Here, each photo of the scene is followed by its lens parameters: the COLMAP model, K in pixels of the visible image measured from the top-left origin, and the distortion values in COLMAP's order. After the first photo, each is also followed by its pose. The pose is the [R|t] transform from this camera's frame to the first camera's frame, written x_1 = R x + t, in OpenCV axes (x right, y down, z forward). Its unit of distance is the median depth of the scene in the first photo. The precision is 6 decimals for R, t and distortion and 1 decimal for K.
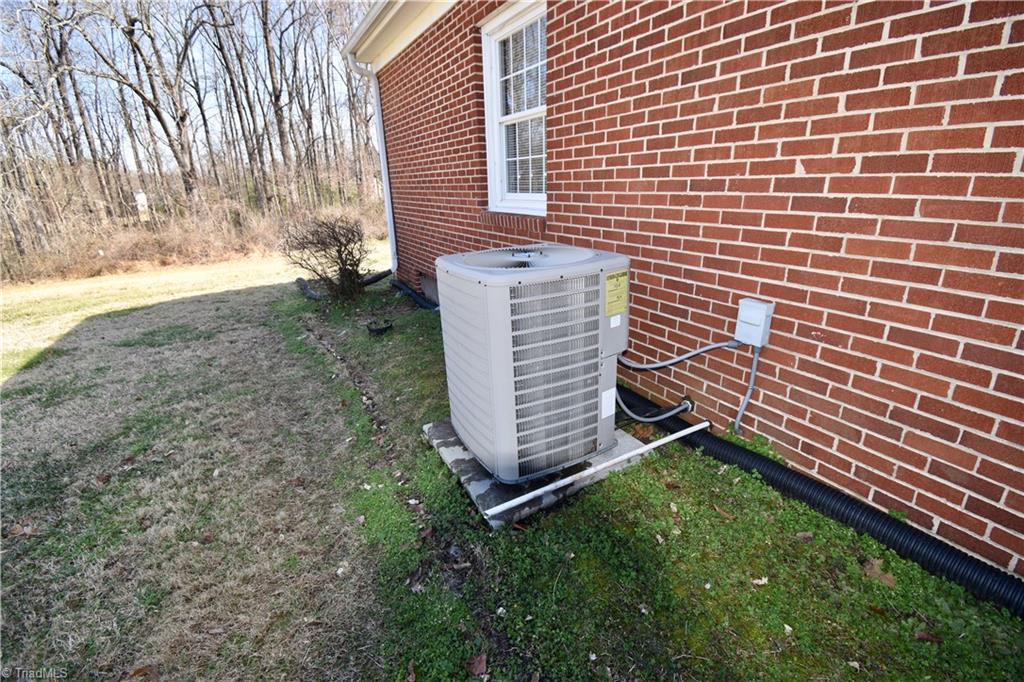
lens RADIAL K [[461.3, 0, 512.0], [0, 461.3, 341.0], [0, 0, 1]] dist [0.022118, -0.027495]
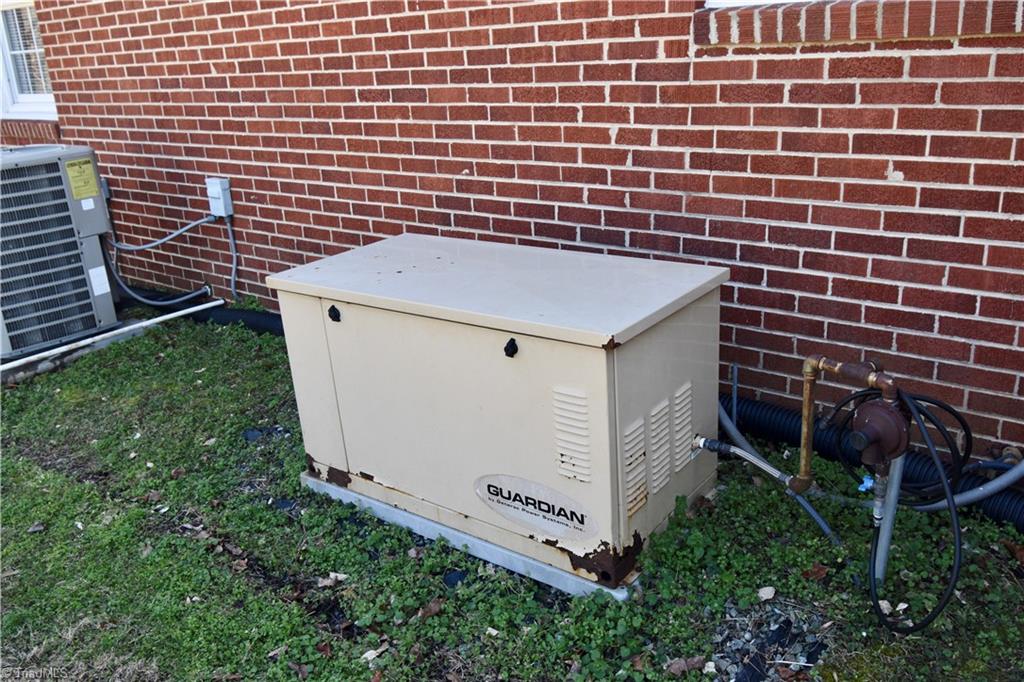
lens RADIAL K [[849.4, 0, 512.0], [0, 849.4, 341.0], [0, 0, 1]] dist [-0.007773, -0.000516]
pose [[0.919816, -0.140820, 0.366208, 0.353854], [0.146527, 0.989130, 0.012319, 0.396889], [-0.363962, 0.042328, 0.930452, -1.246485]]
